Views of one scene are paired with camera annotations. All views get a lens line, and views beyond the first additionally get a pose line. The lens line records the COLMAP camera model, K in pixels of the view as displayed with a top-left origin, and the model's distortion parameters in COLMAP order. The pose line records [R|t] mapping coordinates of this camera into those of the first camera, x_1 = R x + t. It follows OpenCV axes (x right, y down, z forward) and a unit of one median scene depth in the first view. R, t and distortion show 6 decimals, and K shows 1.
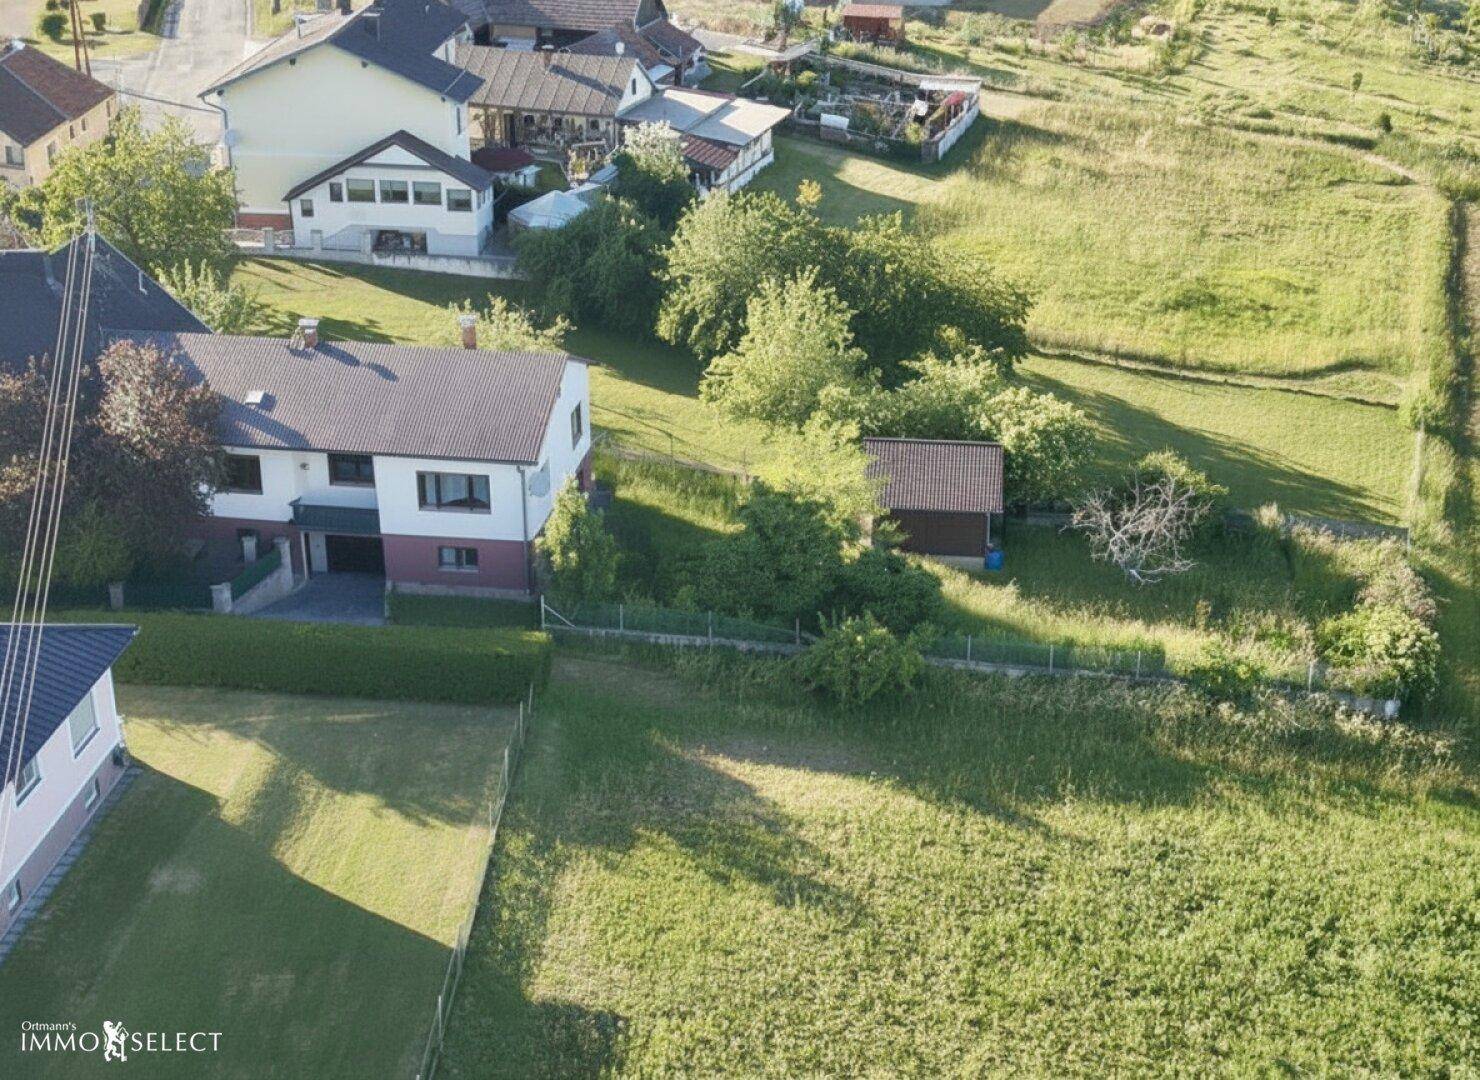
lens RADIAL K [[2010.6, 0, 813.6], [0, 2010.6, 541.2], [0, 0, 1]] dist [0.296012, -0.849070]
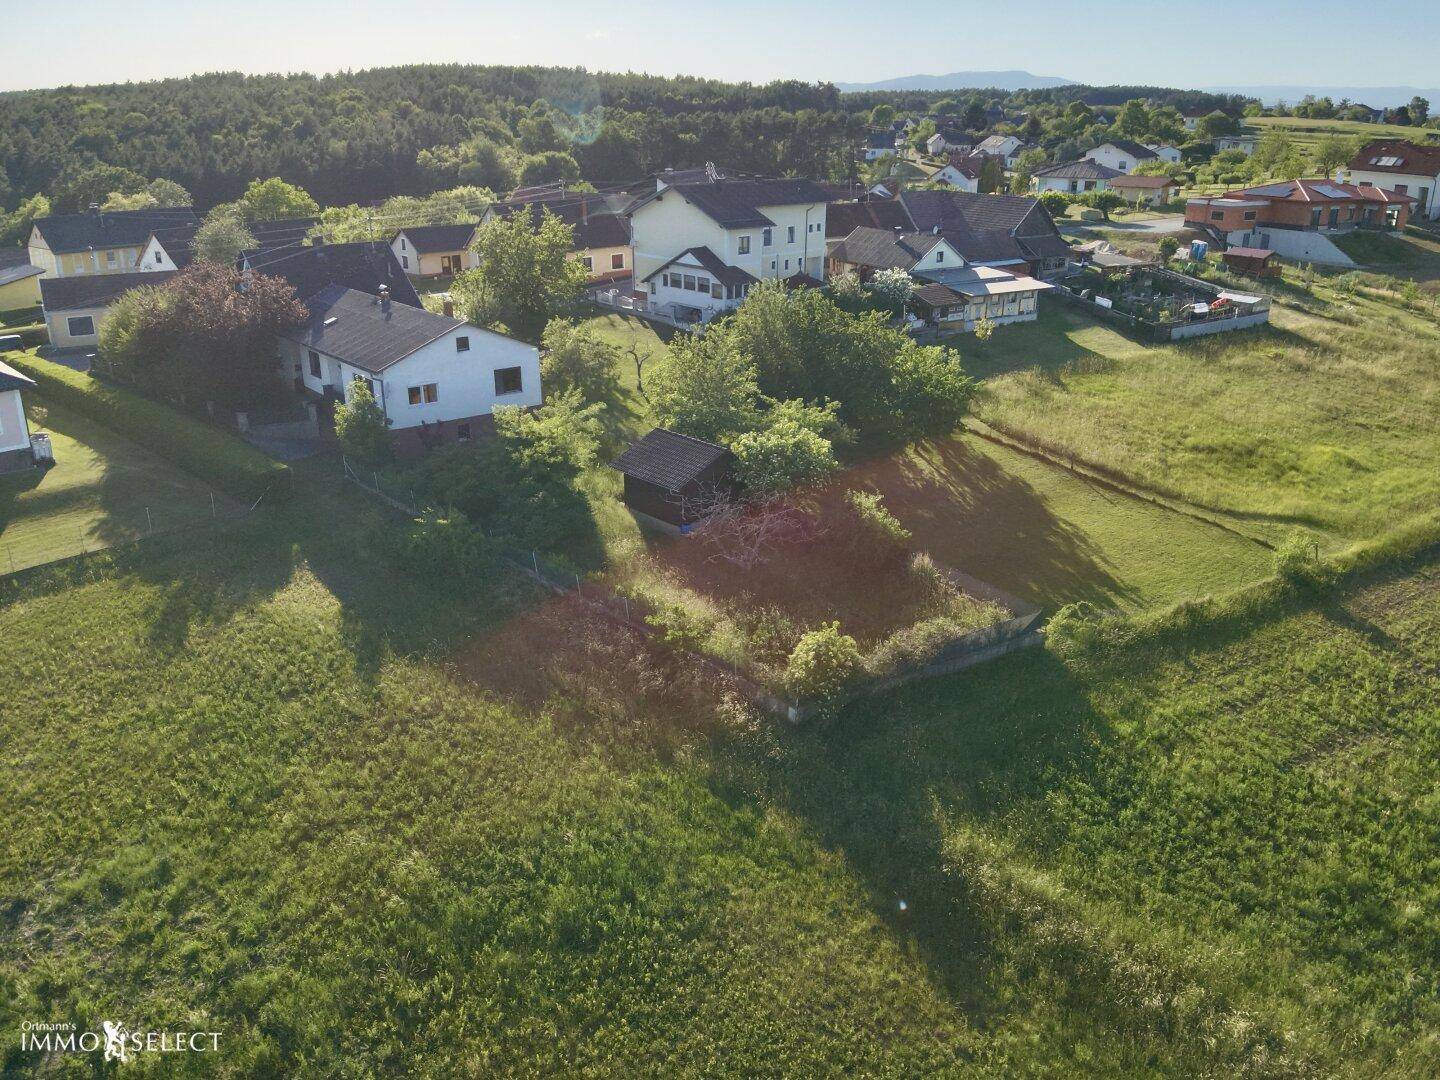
lens RADIAL K [[1116.7, 0, 749.3], [0, 1116.7, 538.8], [0, 0, 1]] dist [0.109878, -0.205651]
pose [[0.755057, 0.232568, -0.613026, 0.477481], [-0.270744, 0.962134, 0.031539, -0.016928], [0.597149, 0.142160, 0.789433, 0.391835]]
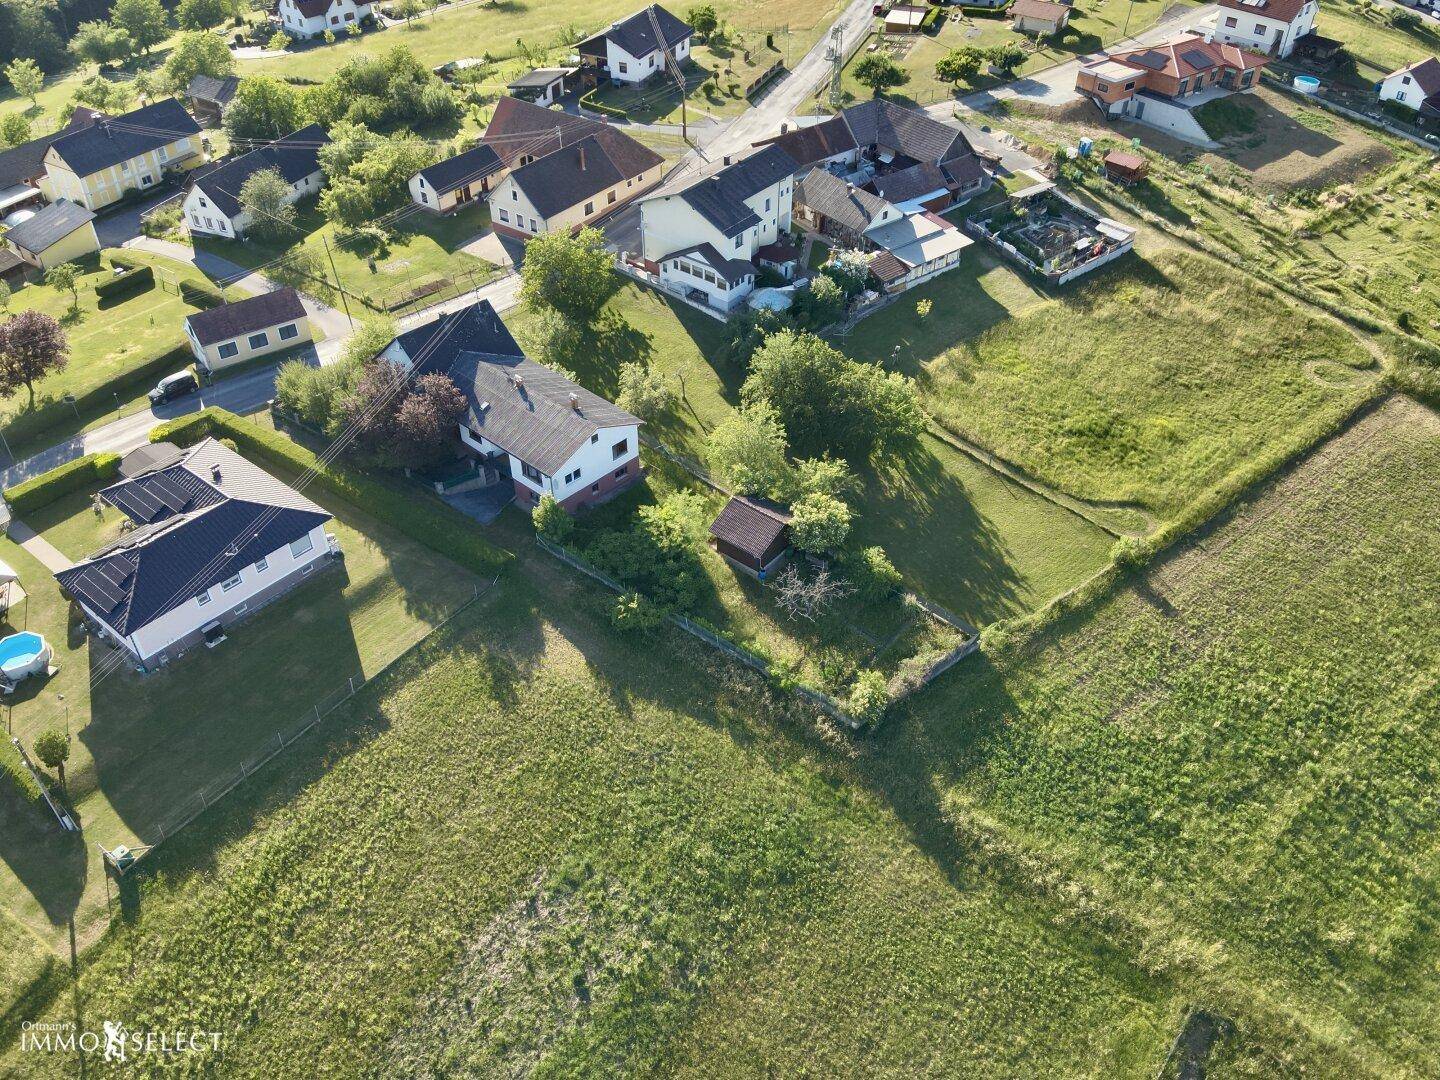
lens RADIAL K [[1120.0, 0, 750.0], [0, 1120.0, 524.9], [0, 0, 1]] dist [0.214200, -0.519031]
pose [[0.827909, 0.357489, -0.432167, 0.481461], [-0.236539, 0.921215, 0.308888, -0.337749], [0.508542, -0.153507, 0.847243, 0.009678]]
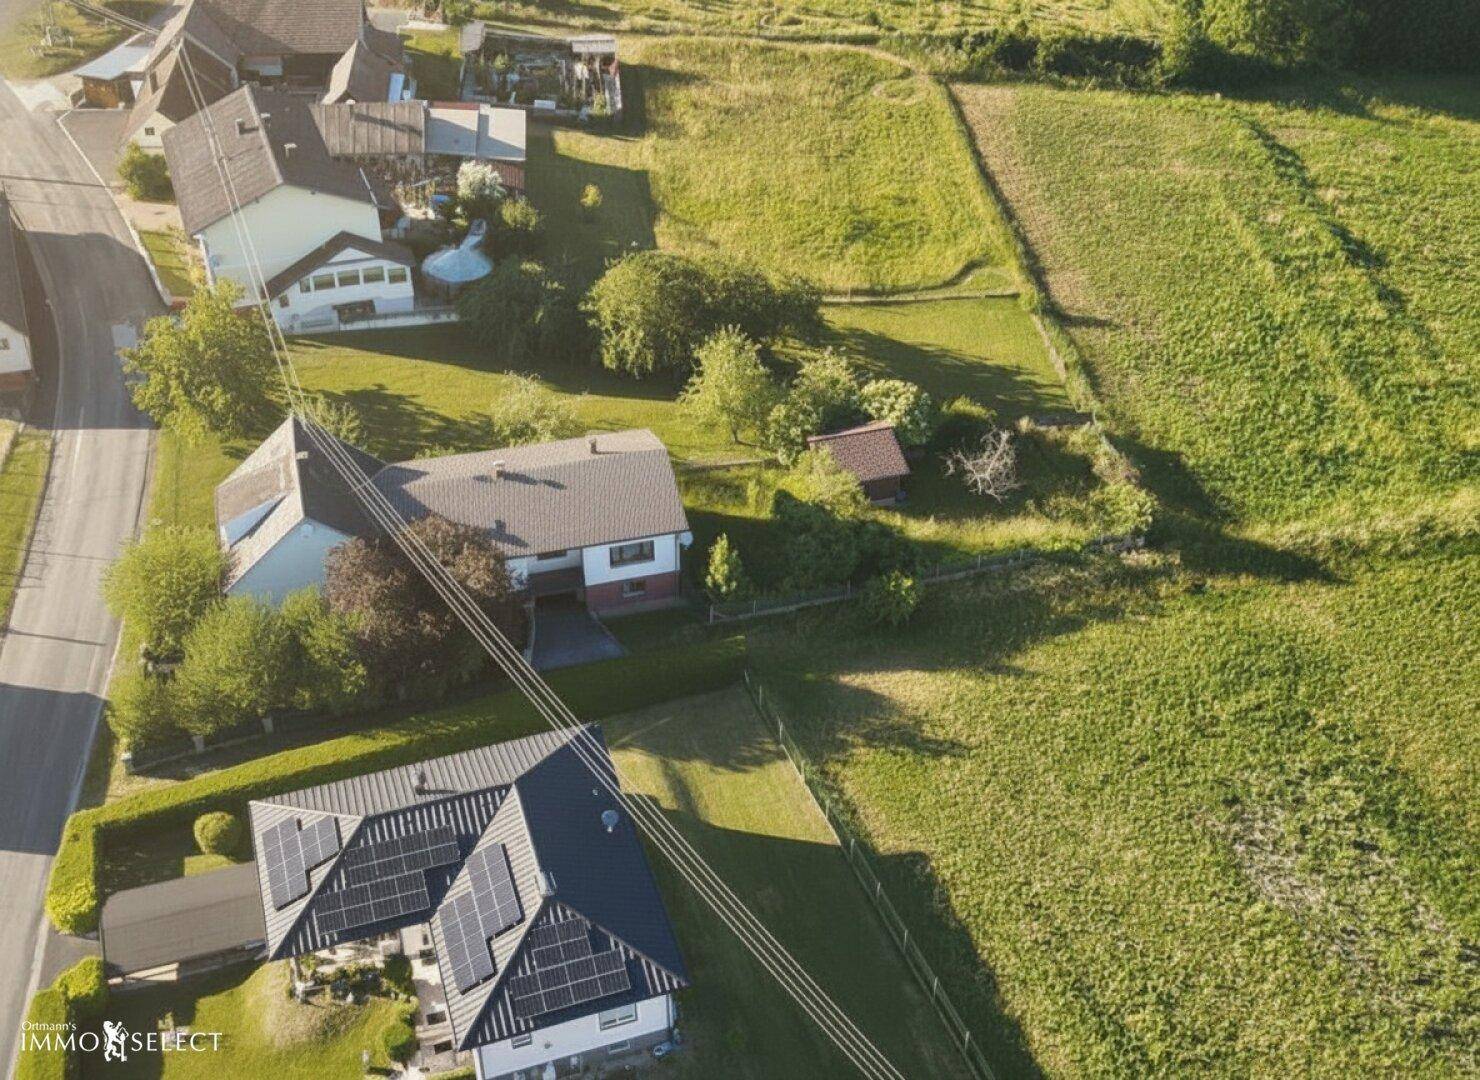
lens RADIAL K [[1695.7, 0, 789.3], [0, 1695.7, 541.4], [0, 0, 1]] dist [0.208232, -0.452949]
pose [[0.920430, -0.238553, 0.309680, -0.371908], [0.160905, 0.953186, 0.256019, -0.279718], [-0.356257, -0.185819, 0.915725, -0.216749]]
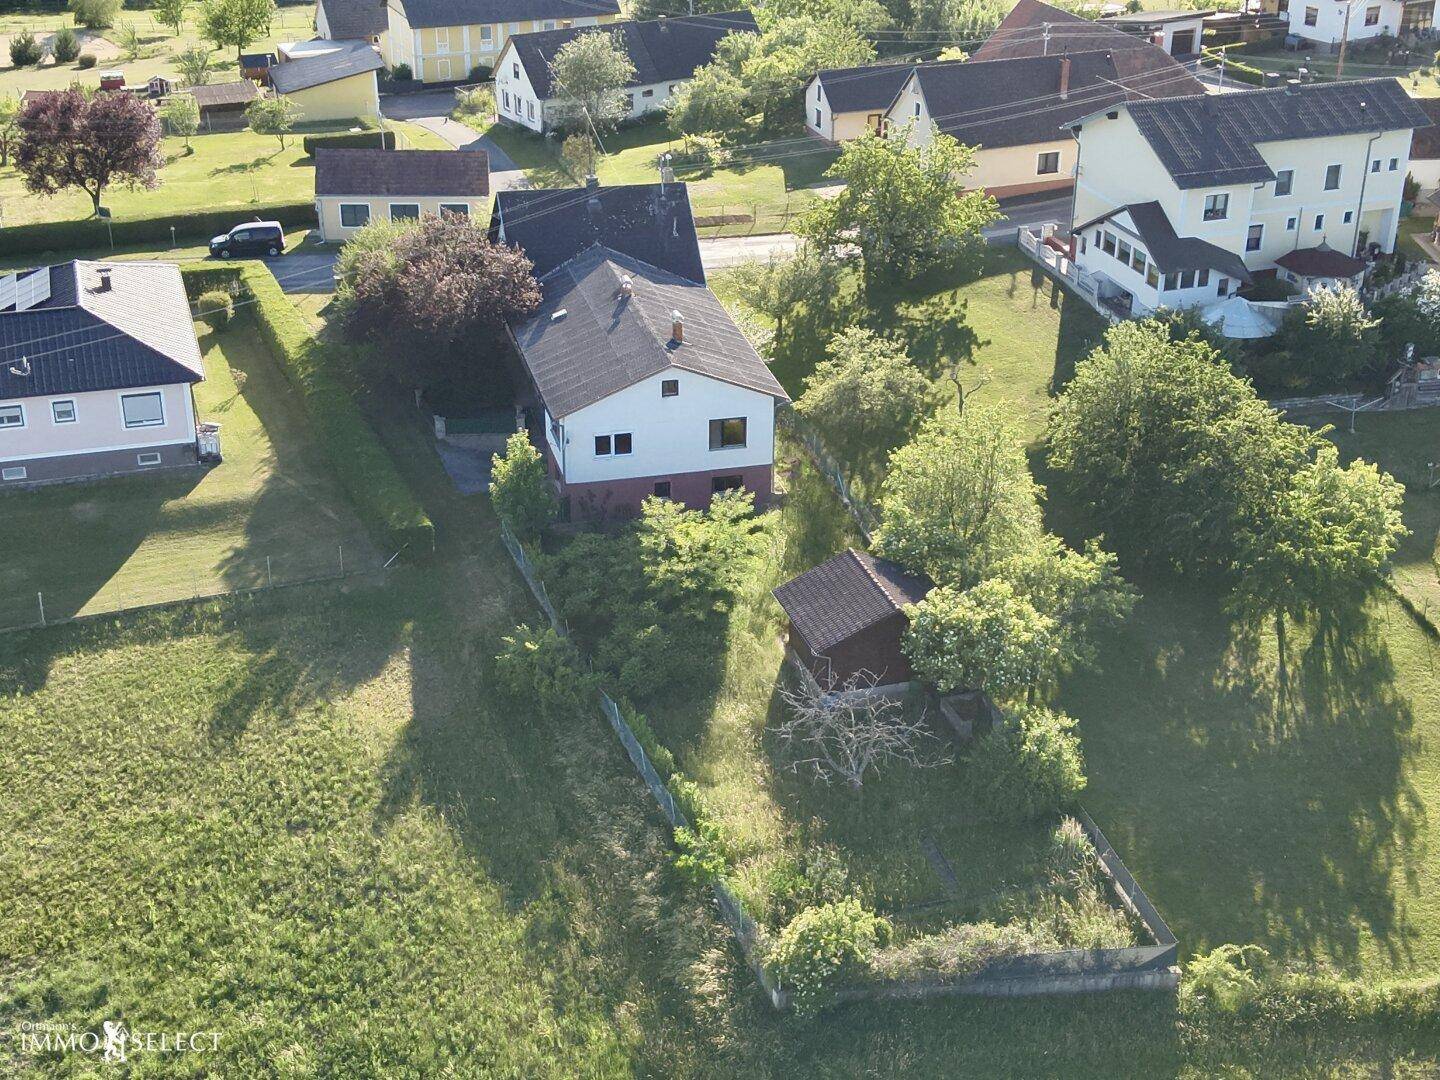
lens RADIAL K [[1994.1, 0, 773.4], [0, 1994.1, 538.0], [0, 0, 1]] dist [0.321439, -1.013233]
pose [[0.381863, 0.400744, -0.832817, 0.751854], [-0.386401, 0.887795, 0.250027, -0.259191], [0.839568, 0.226326, 0.493864, 0.392694]]
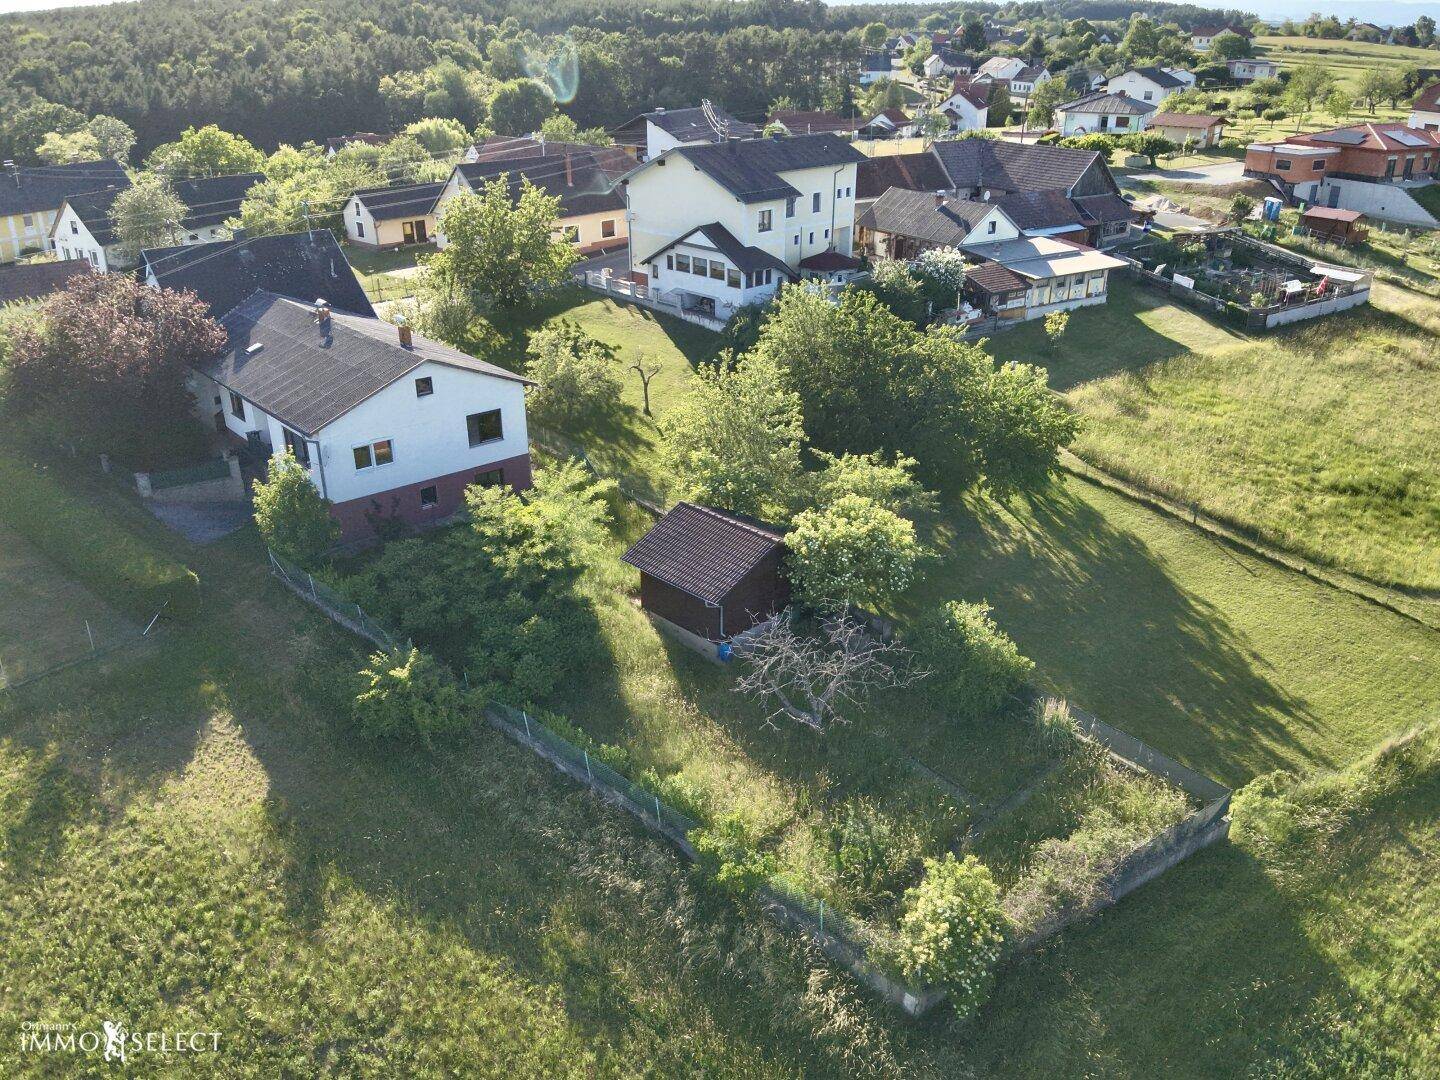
lens RADIAL K [[1116.7, 0, 749.3], [0, 1116.7, 538.8], [0, 0, 1]] dist [0.109878, -0.205651]
pose [[0.767519, 0.264236, -0.584032, 0.339976], [-0.262469, 0.960757, 0.089751, -0.080937], [0.584829, 0.084405, 0.806753, 0.482446]]
